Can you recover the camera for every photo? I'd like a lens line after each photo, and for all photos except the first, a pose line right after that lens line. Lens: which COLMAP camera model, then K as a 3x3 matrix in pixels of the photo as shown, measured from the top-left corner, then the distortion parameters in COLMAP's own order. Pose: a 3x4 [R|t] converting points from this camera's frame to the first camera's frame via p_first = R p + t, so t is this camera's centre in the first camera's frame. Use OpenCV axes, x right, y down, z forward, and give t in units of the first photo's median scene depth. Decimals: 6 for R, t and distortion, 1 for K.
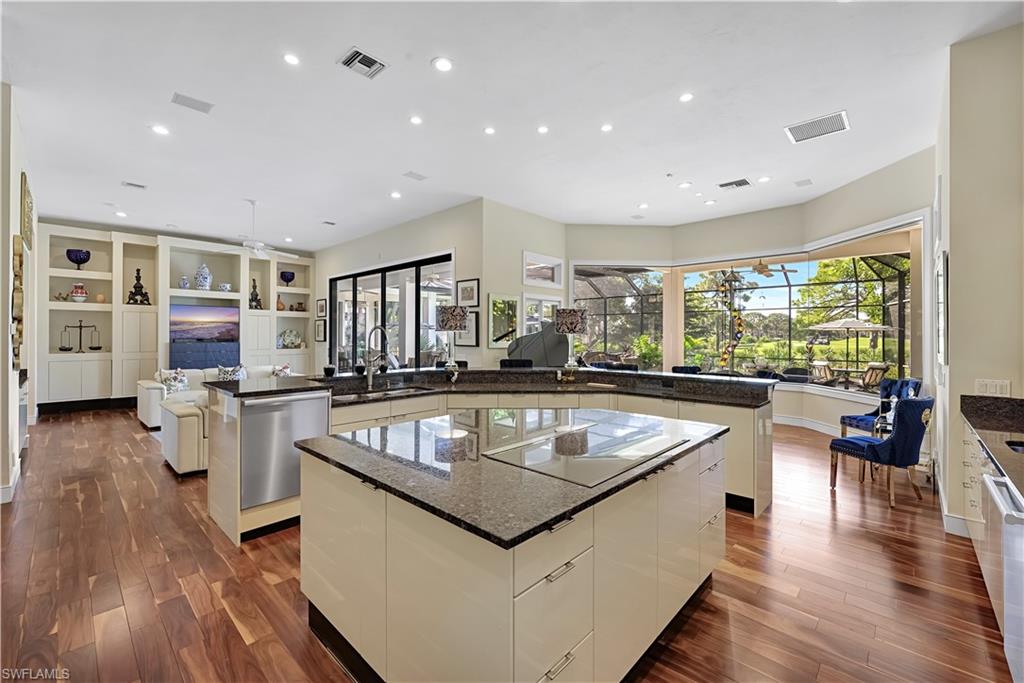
lens RADIAL K [[424.8, 0, 516.3], [0, 424.8, 339.3], [0, 0, 1]] dist [-0.000490, -0.000607]
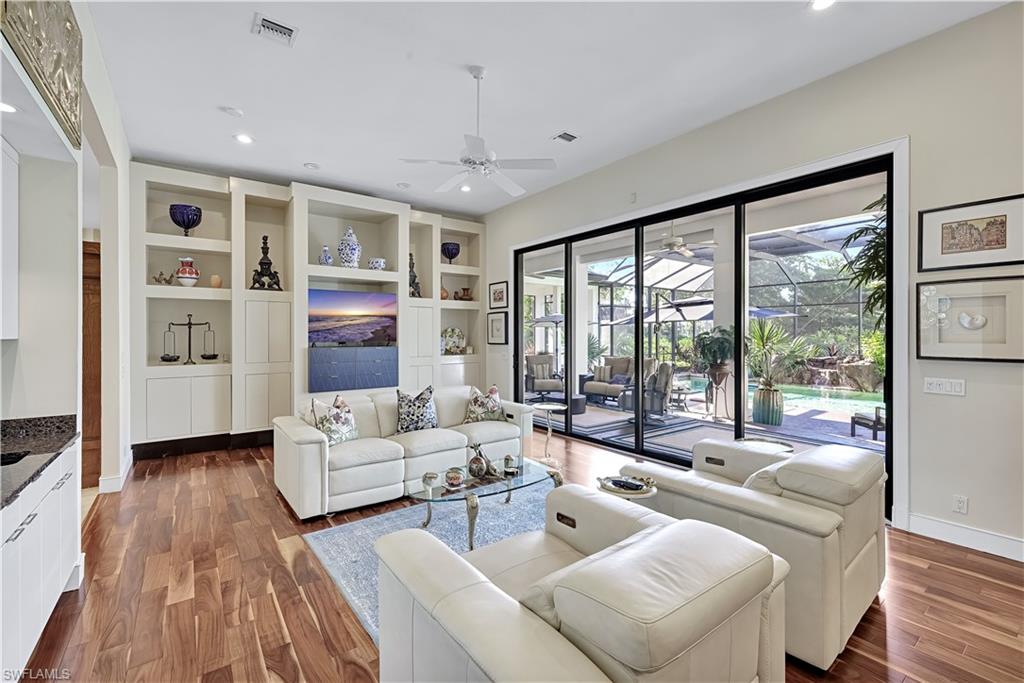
lens RADIAL K [[424.8, 0, 505.2], [0, 424.8, 339.6], [0, 0, 1]] dist [-0.000490, -0.000607]
pose [[0.984553, -0.002651, -0.175068, -0.411120], [0.003609, 0.999980, 0.005151, -0.007044], [0.175051, -0.005703, 0.984543, 0.417904]]
